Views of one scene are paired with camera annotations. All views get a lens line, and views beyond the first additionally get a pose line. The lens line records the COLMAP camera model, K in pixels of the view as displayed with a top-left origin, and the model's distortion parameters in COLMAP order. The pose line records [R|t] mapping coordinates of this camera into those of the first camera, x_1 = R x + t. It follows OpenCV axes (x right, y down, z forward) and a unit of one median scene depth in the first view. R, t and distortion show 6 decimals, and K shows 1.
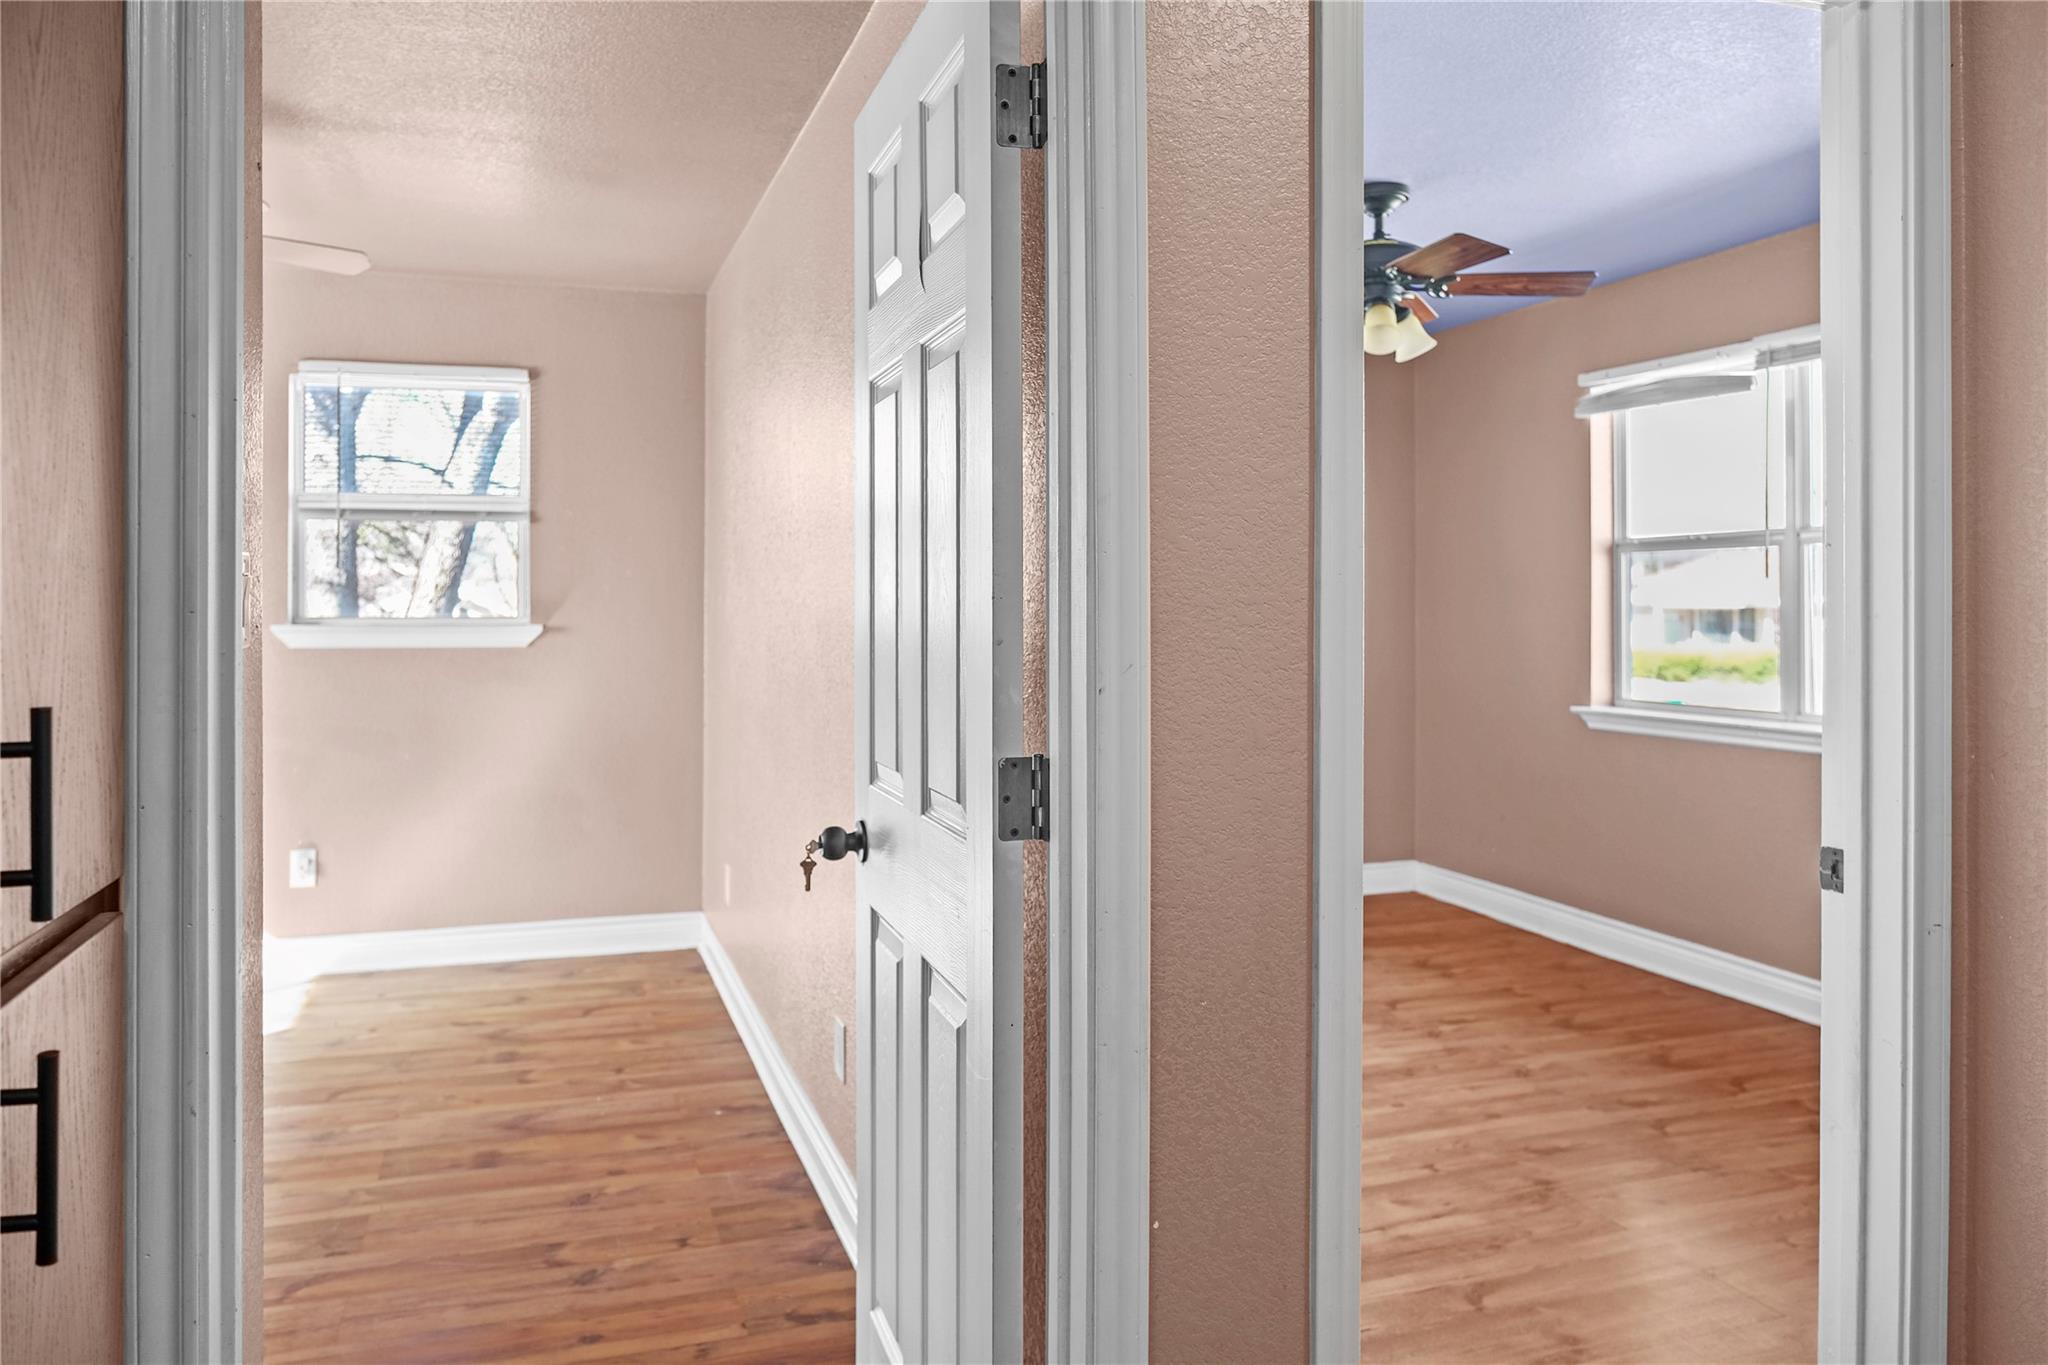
lens RADIAL K [[1438.4, 0, 1031.5], [0, 1438.4, 577.1], [0, 0, 1]] dist [-0.008770, -0.006941]
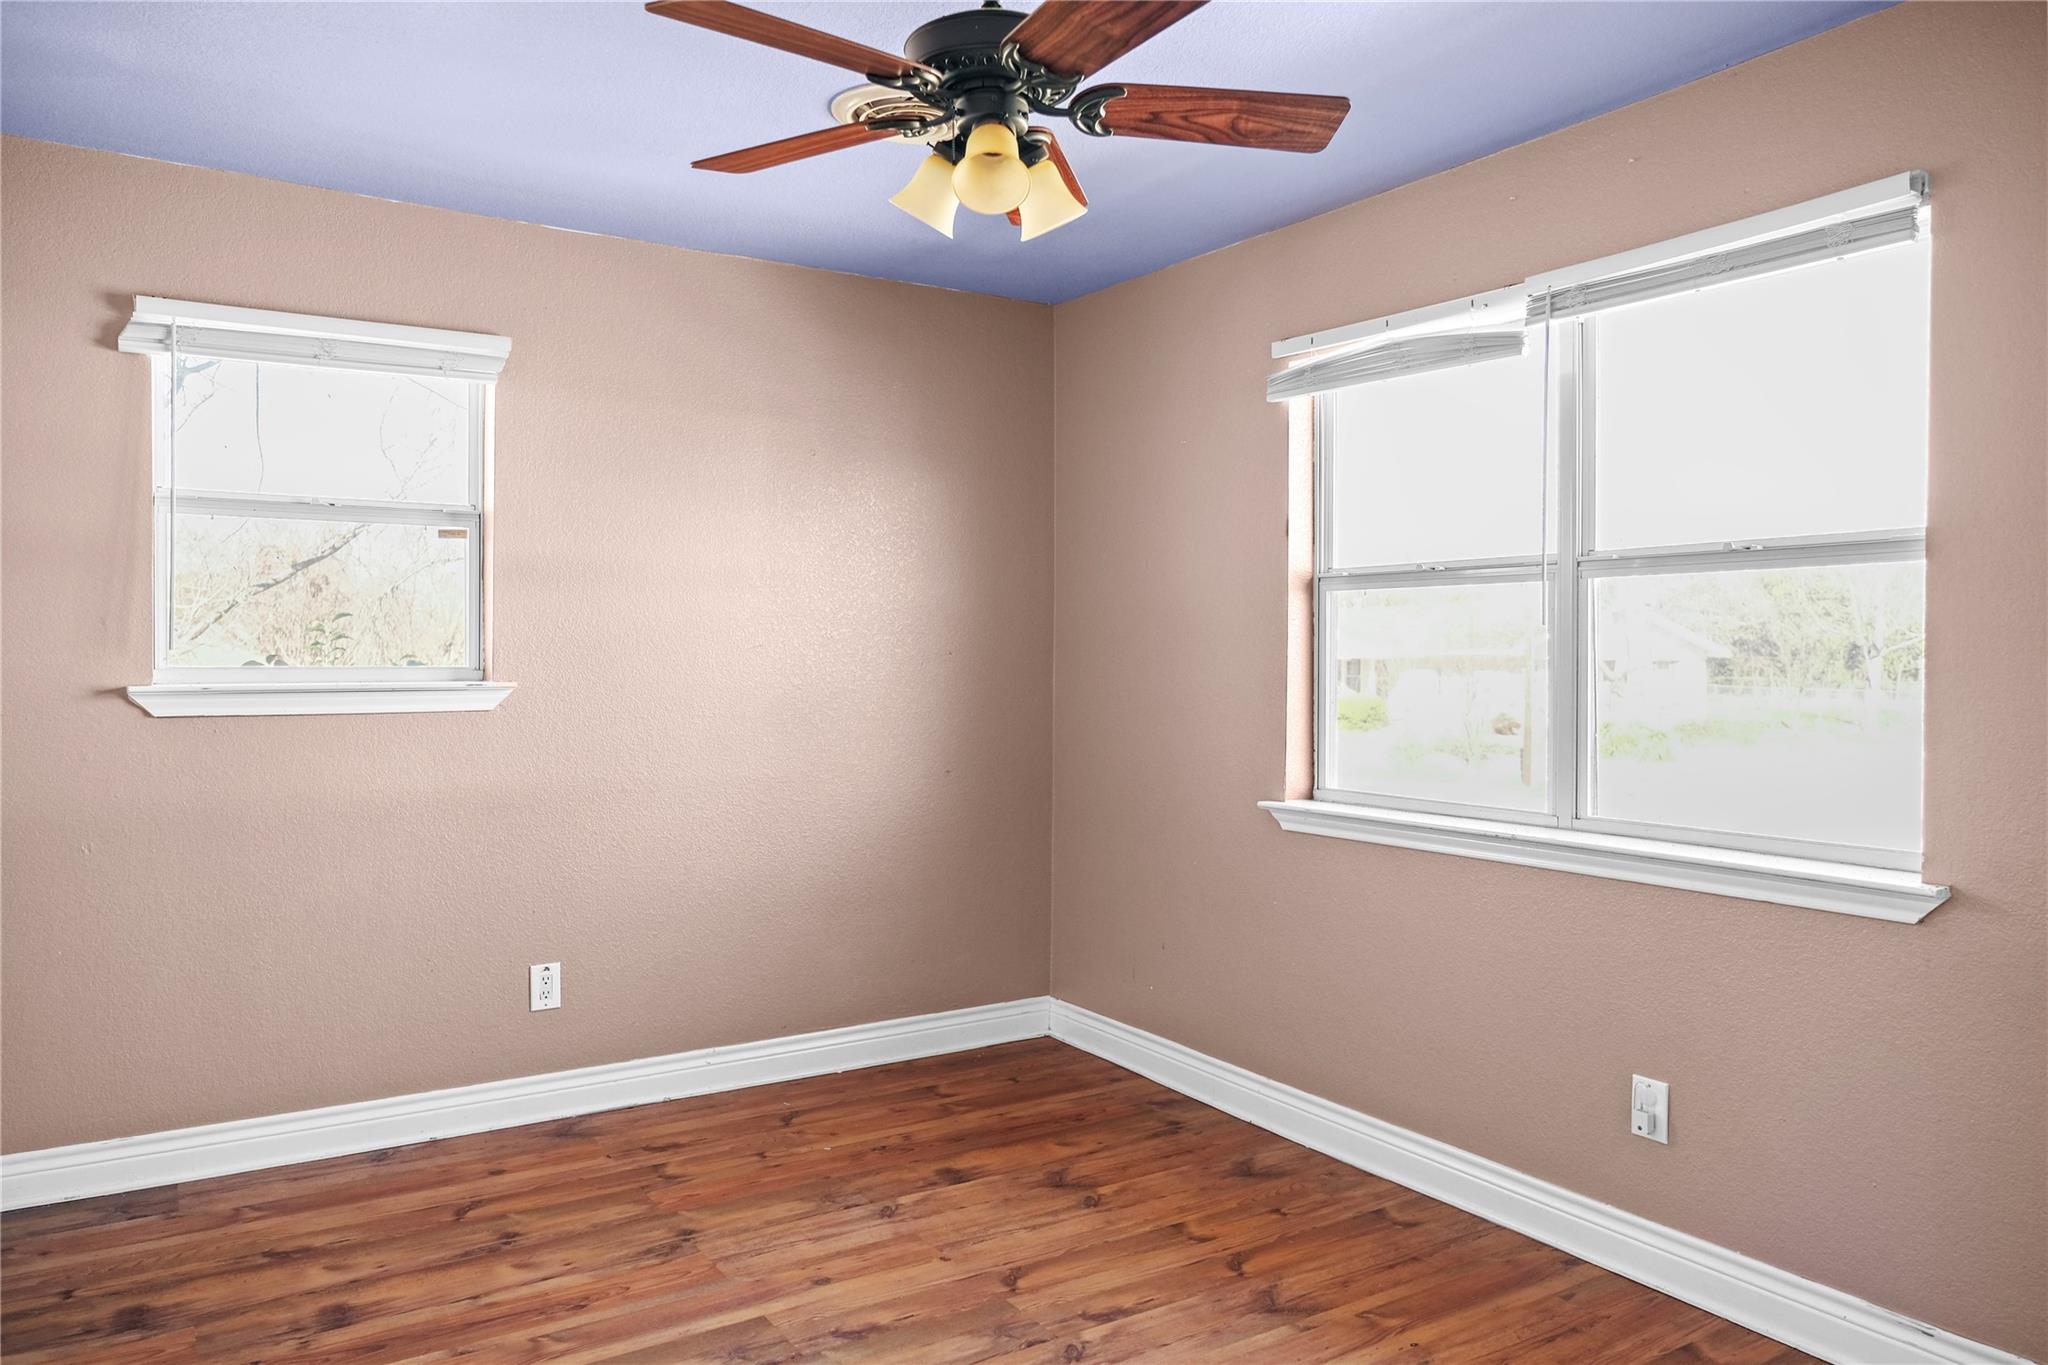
lens RADIAL K [[1452.6, 0, 1023.1], [0, 1452.6, 641.9], [0, 0, 1]] dist [-0.004224, 0.004489]
pose [[0.971516, 0.004538, 0.236930, 0.089225], [-0.006980, 0.999931, 0.009469, 0.003870], [-0.236870, -0.010853, 0.971481, 0.327397]]
